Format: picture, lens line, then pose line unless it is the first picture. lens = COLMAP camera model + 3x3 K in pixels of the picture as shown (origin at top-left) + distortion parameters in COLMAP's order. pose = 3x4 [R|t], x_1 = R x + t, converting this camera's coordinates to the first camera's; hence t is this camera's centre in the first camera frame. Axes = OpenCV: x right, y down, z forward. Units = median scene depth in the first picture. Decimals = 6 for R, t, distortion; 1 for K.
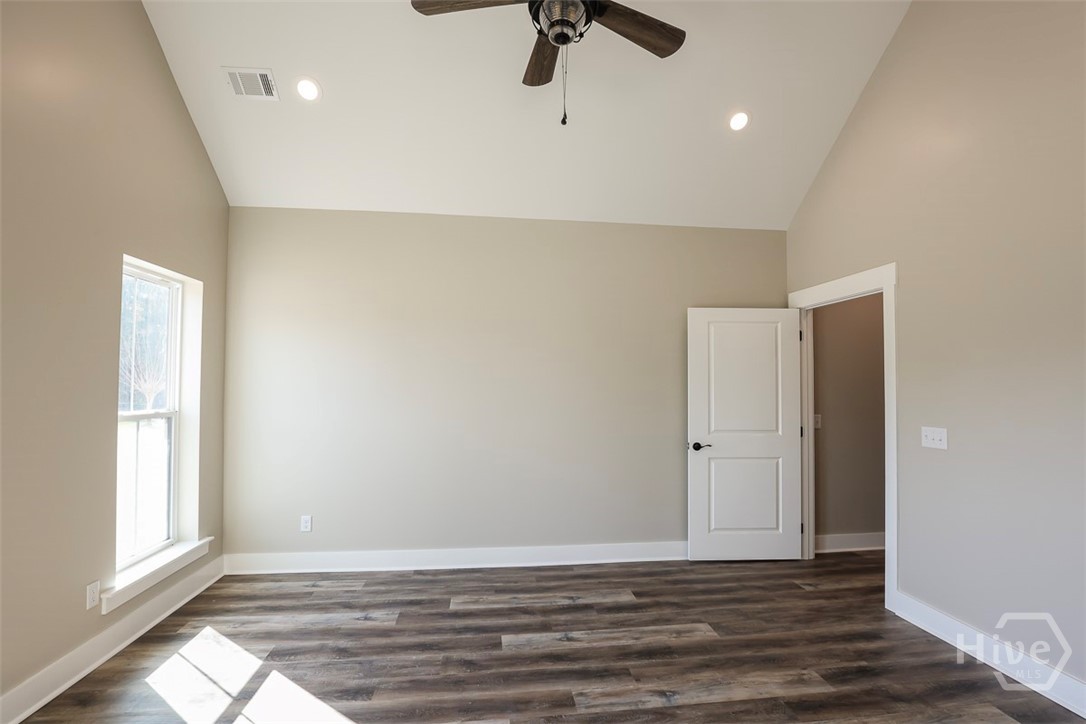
lens RADIAL K [[503.2, 0, 546.6], [0, 503.2, 368.9], [0, 0, 1]] dist [-0.038567, 0.008469]
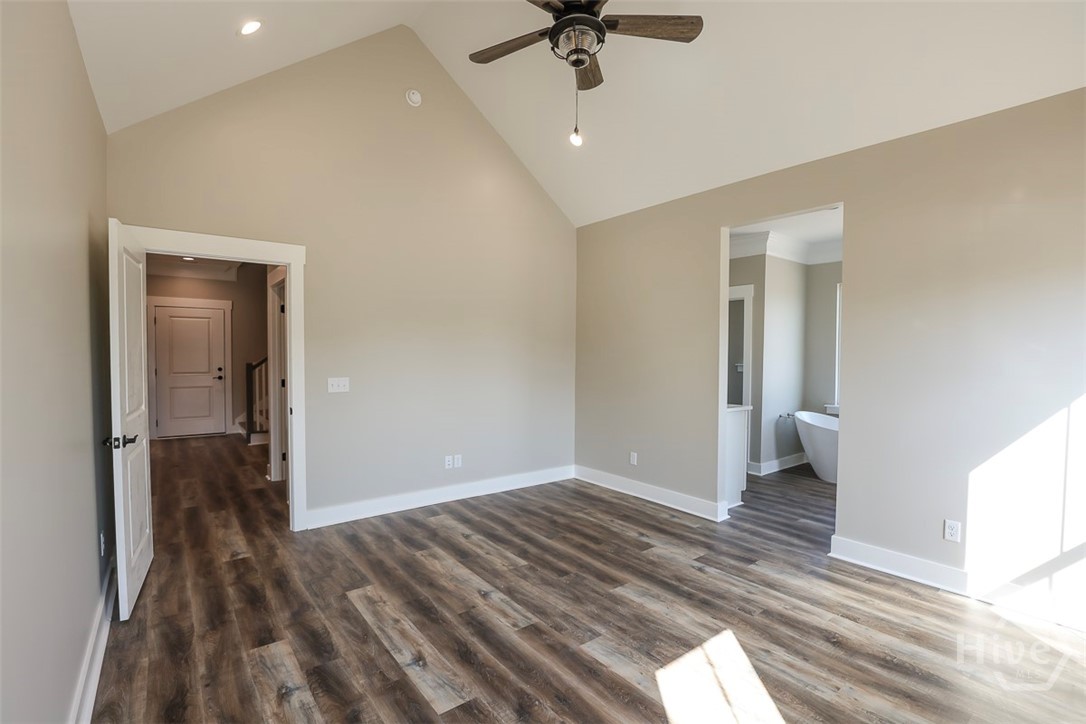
lens RADIAL K [[503.2, 0, 546.6], [0, 503.2, 368.9], [0, 0, 1]] dist [-0.038567, 0.008469]
pose [[-0.518673, -0.037827, 0.854136, -0.720694], [-0.035317, 0.999116, 0.022802, 0.042027], [-0.854243, -0.018338, -0.519550, 1.225813]]
